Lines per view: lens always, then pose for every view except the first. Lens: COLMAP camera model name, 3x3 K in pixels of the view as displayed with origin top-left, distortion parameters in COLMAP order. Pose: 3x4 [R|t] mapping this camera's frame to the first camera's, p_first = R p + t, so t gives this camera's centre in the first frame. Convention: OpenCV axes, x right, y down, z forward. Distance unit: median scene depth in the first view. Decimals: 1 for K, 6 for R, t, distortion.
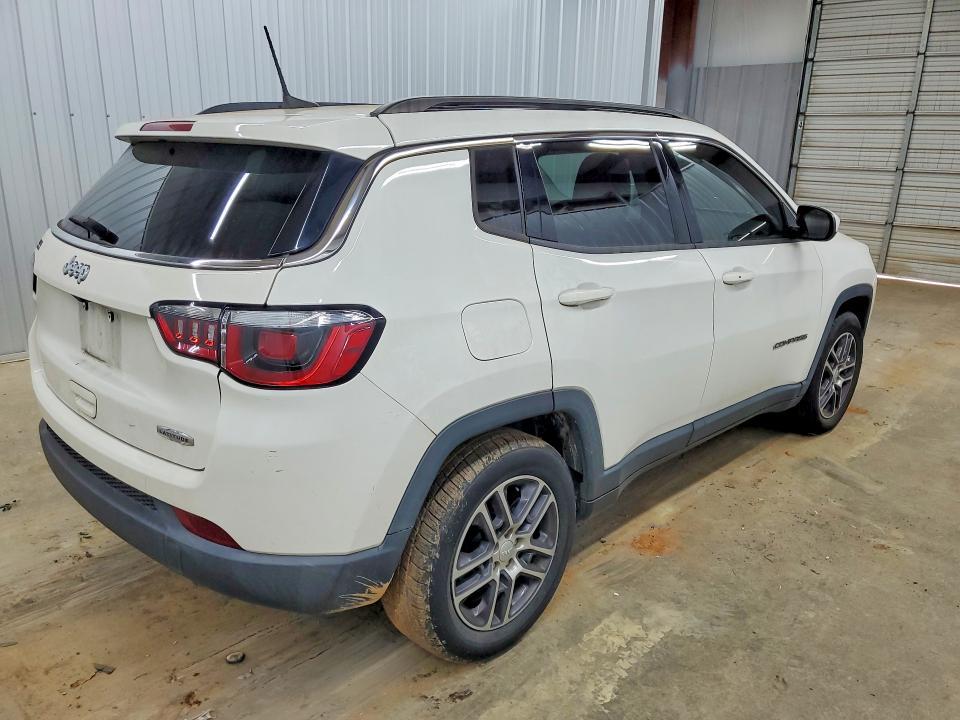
lens RADIAL K [[717.7, 0, 480.0], [0, 717.7, 360.0], [0, 0, 1]] dist [0.001491, -0.001888]
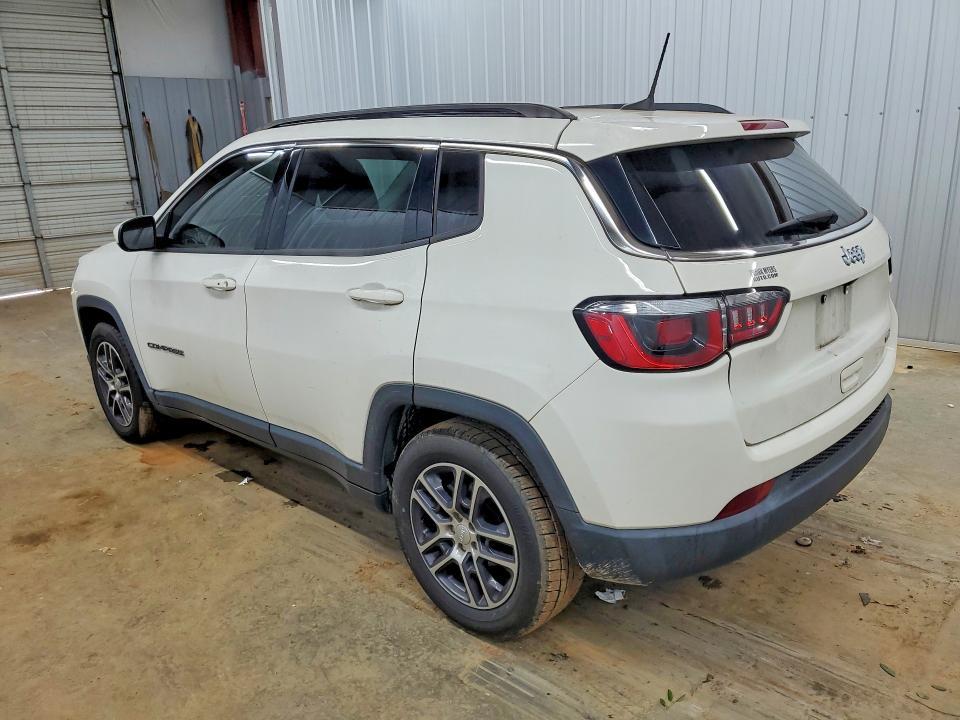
lens RADIAL K [[712.9, 0, 479.5], [0, 712.9, 350.3], [0, 0, 1]] dist [0.003109, 0.004593]
pose [[0.055461, -0.306927, 0.950116, -1.203171], [0.339806, 0.900579, 0.271089, -0.348119], [-0.938859, 0.307820, 0.154243, 1.018018]]
